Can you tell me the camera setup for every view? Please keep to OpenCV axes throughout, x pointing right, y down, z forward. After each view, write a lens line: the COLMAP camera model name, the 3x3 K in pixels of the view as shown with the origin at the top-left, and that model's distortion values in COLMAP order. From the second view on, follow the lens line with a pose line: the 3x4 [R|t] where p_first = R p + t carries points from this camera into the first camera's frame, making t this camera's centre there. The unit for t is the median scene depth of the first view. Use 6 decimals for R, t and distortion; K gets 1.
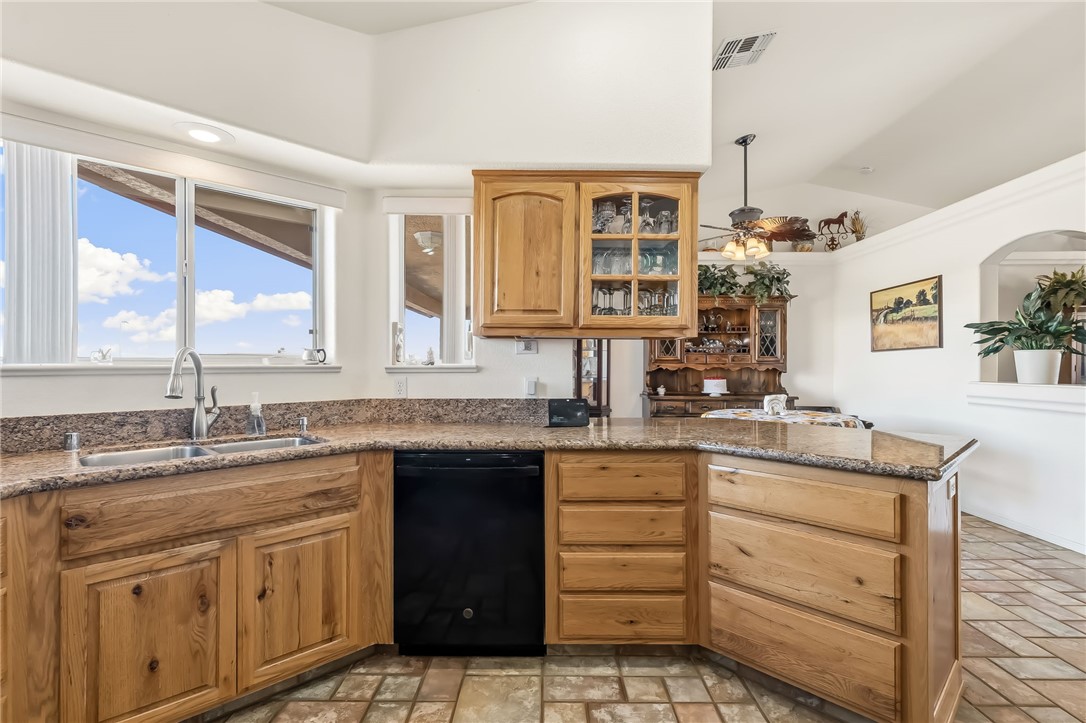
lens RADIAL K [[513.6, 0, 543.0], [0, 513.6, 361.5], [0, 0, 1]] dist [-0.002210, -0.000411]
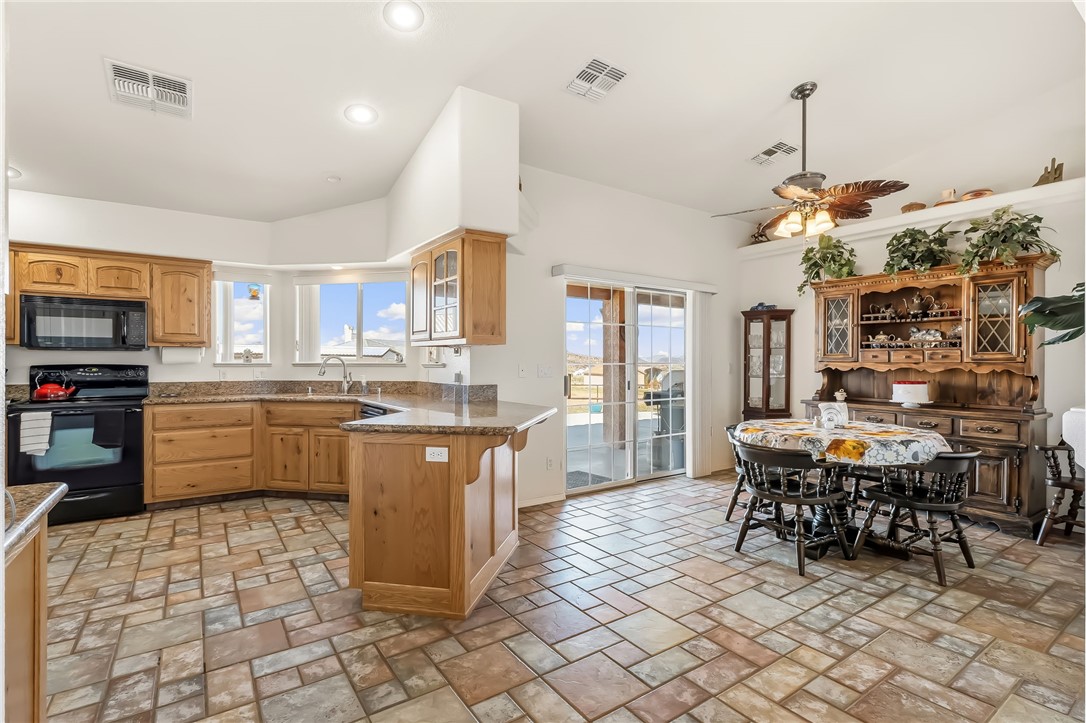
lens RADIAL K [[515.8, 0, 546.5], [0, 515.8, 363.5], [0, 0, 1]] dist [0.000411, -0.000167]
pose [[0.575634, 0.004082, -0.817697, 0.650040], [0.001655, 0.999980, 0.006157, -0.000300], [0.817706, -0.004897, 0.575615, 0.144955]]
